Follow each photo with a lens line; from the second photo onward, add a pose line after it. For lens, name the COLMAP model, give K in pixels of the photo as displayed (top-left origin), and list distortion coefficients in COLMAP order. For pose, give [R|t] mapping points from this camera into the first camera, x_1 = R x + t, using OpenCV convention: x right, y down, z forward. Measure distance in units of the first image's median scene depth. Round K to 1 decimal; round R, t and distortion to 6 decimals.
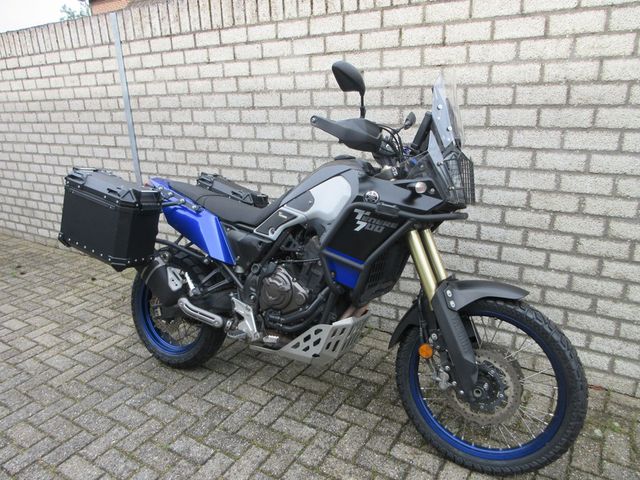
lens RADIAL K [[472.6, 0, 319.0], [0, 472.6, 239.1], [0, 0, 1]] dist [0.001130, 0.001887]
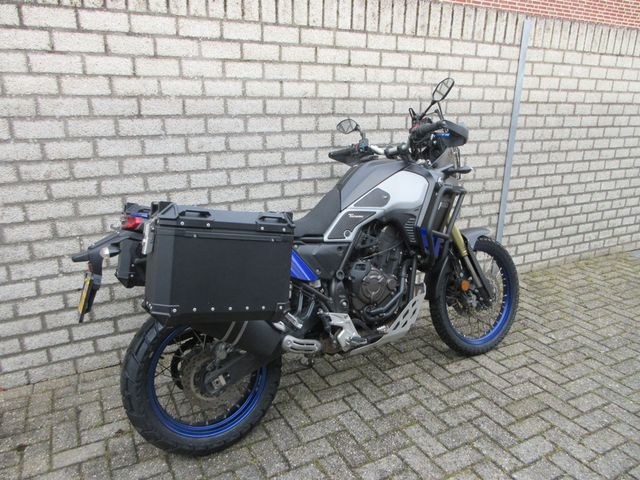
lens RADIAL K [[472.6, 0, 316.5], [0, 472.6, 241.9], [0, 0, 1]] dist [0.001130, 0.001887]
pose [[0.504724, -0.216214, 0.835766, -0.838626], [0.238887, 0.965304, 0.105460, -0.104552], [-0.829570, 0.146426, 0.538863, 0.427329]]
